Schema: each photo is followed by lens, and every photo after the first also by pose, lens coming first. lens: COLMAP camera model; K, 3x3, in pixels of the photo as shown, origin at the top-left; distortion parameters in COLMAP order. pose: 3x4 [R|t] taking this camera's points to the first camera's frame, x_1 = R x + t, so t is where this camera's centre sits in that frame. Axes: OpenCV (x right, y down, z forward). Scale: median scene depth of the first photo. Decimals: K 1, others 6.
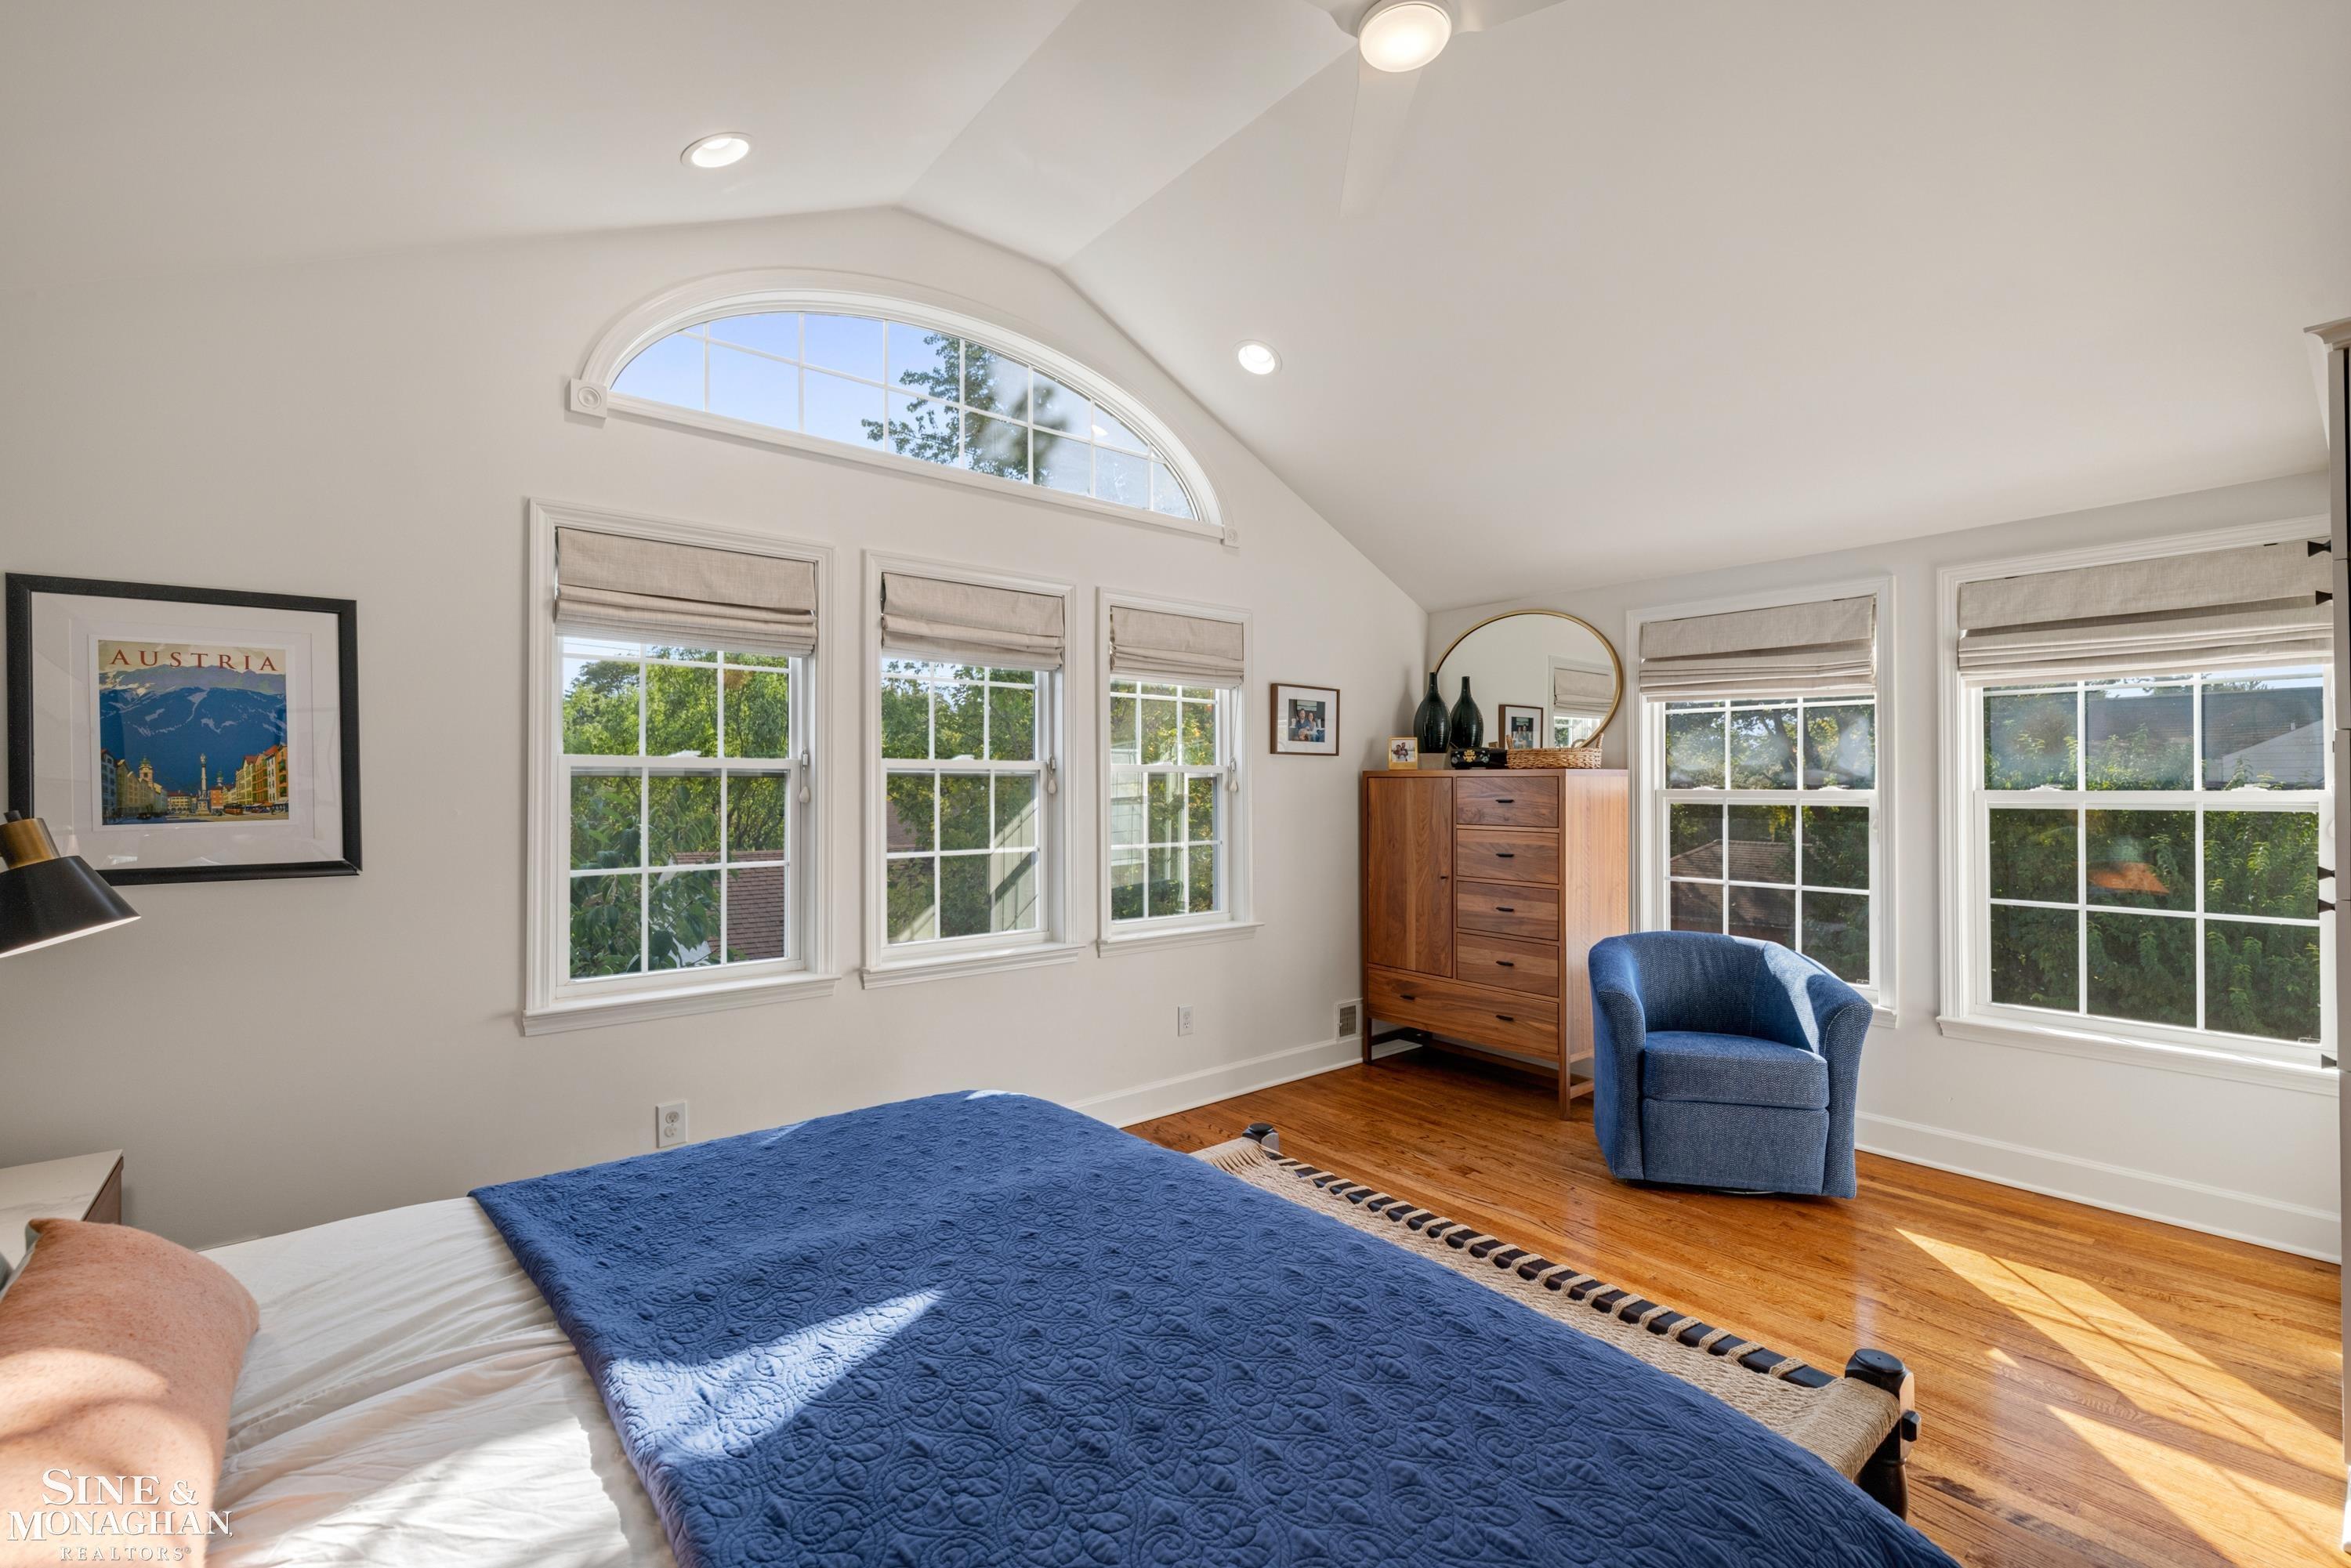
lens RADIAL K [[992.5, 0, 1172.6], [0, 992.5, 775.1], [0, 0, 1]] dist [-0.001651, 0.000066]
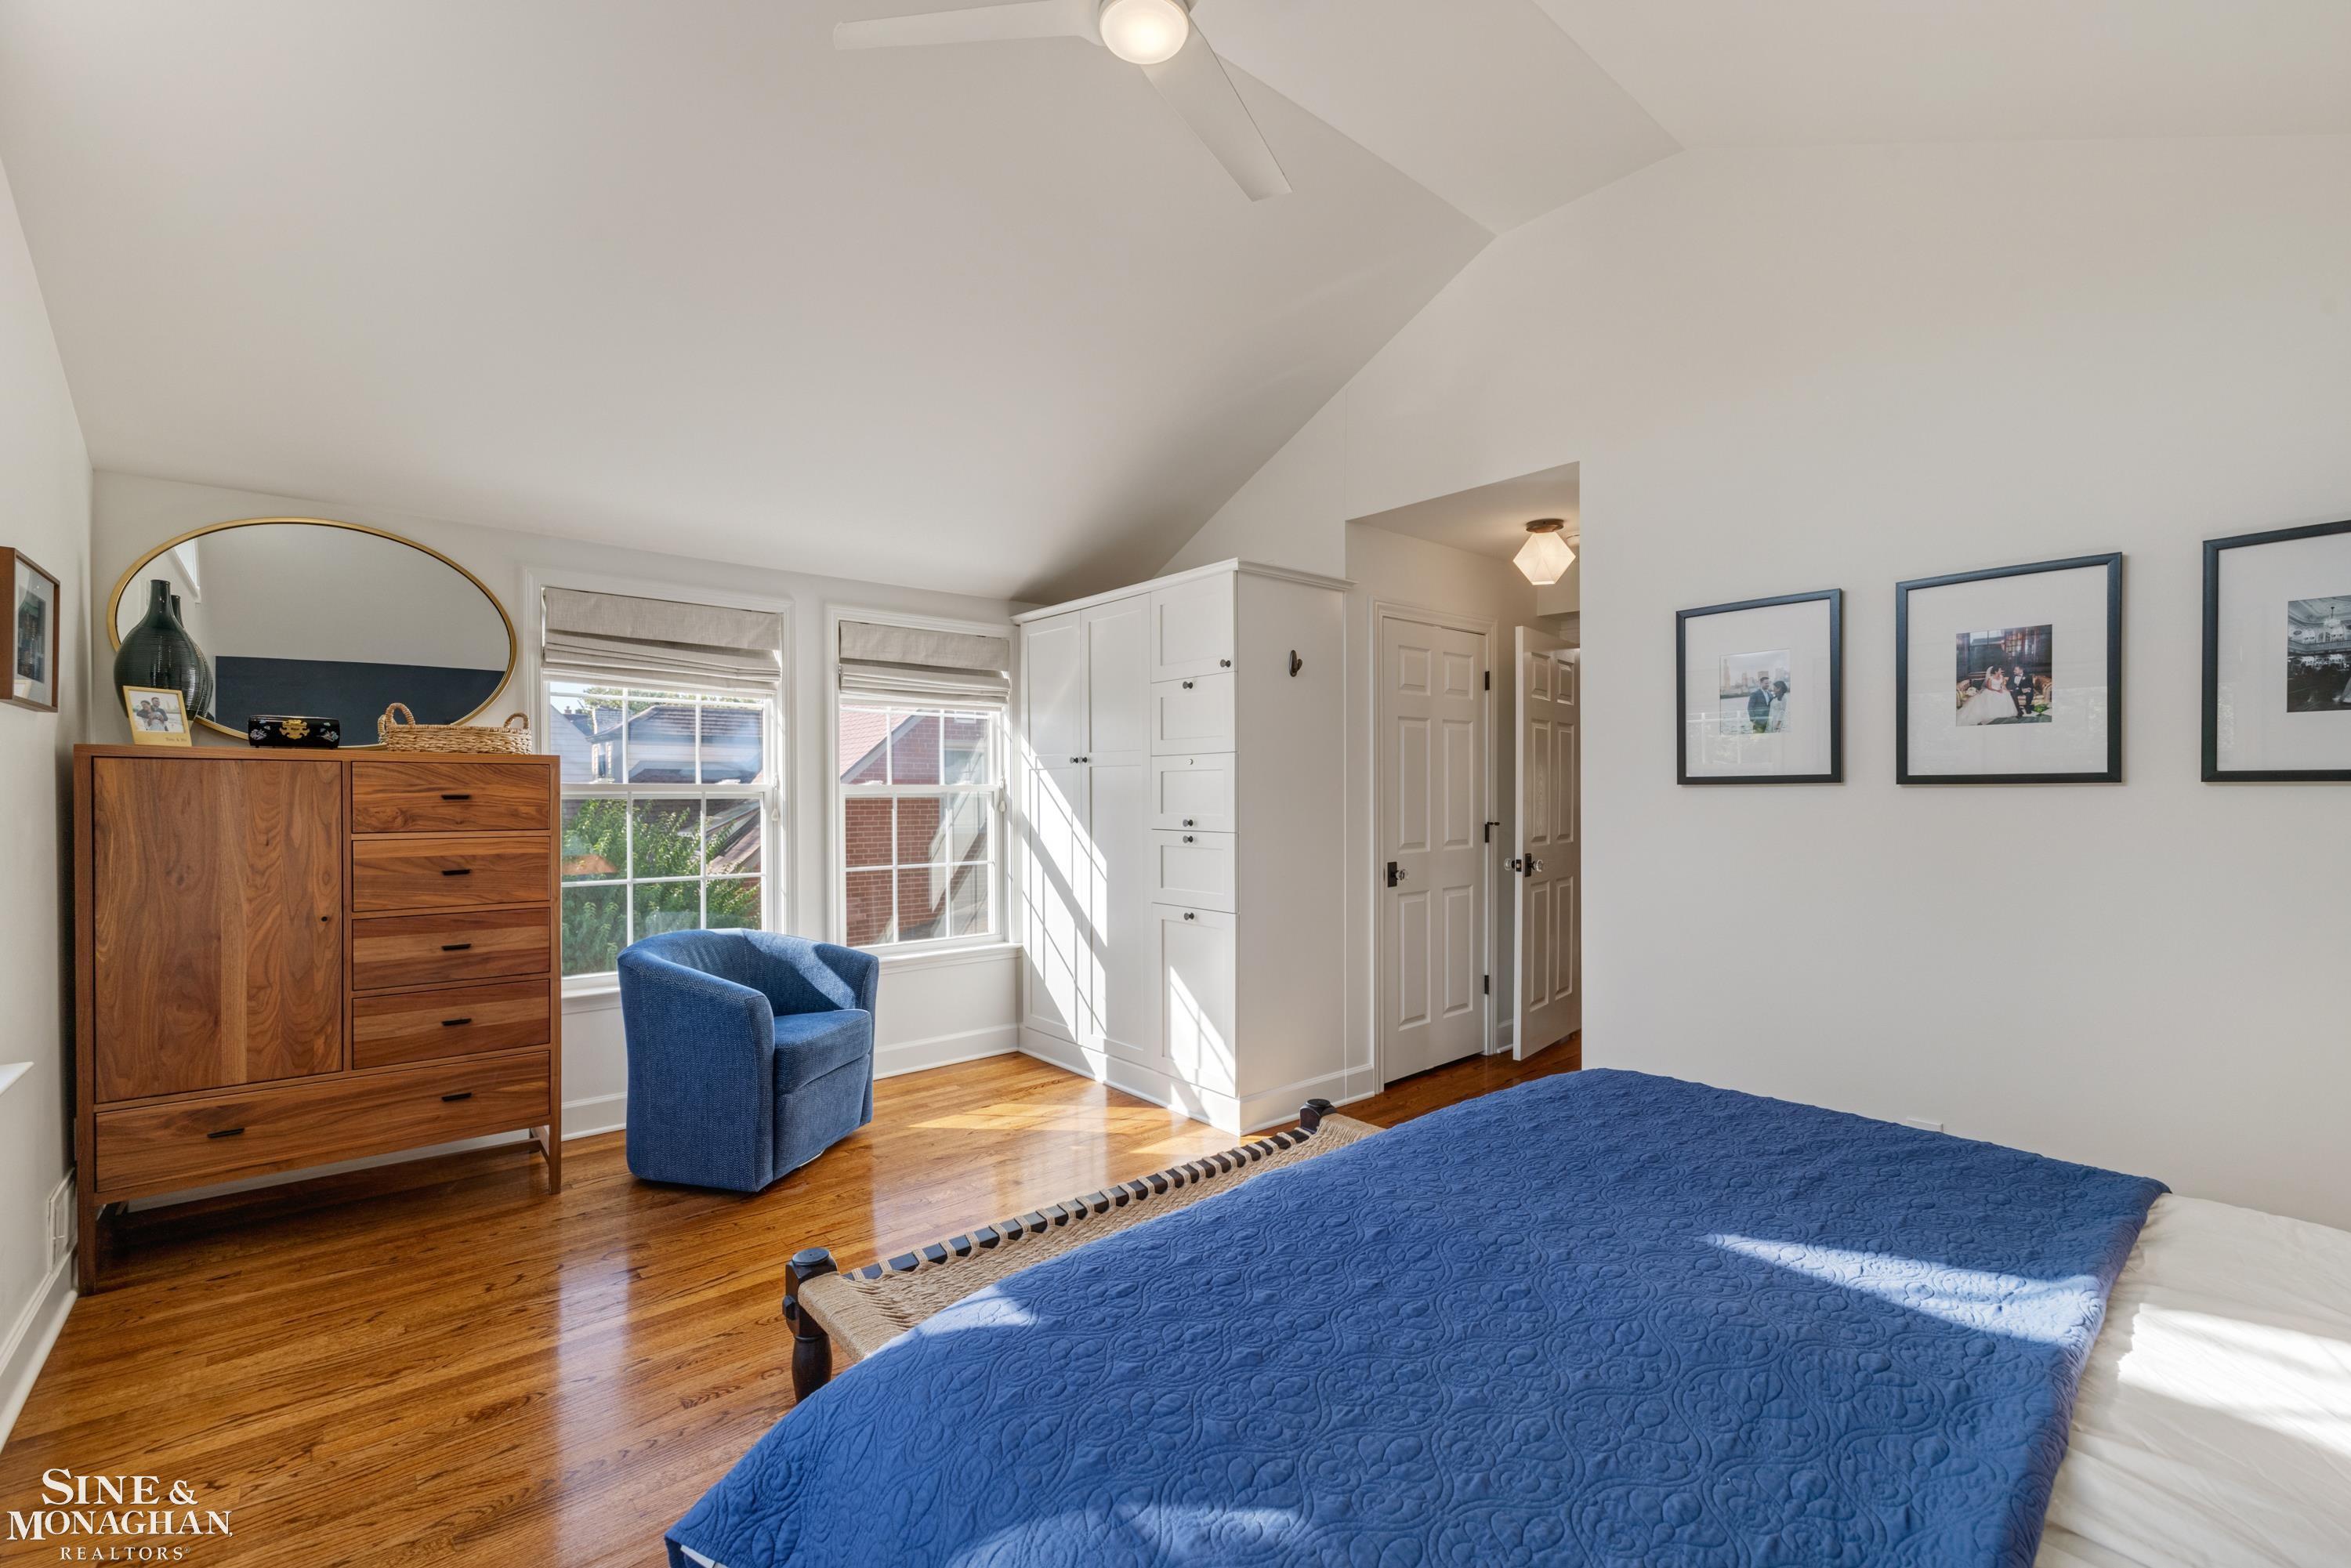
lens RADIAL K [[992.5, 0, 1173.3], [0, 992.5, 803.0], [0, 0, 1]] dist [-0.001651, 0.000066]
pose [[-0.020808, -0.013086, 0.999698, -0.483638], [-0.013368, 0.999829, 0.012809, 0.017806], [-0.999694, -0.013097, -0.020979, 0.608951]]
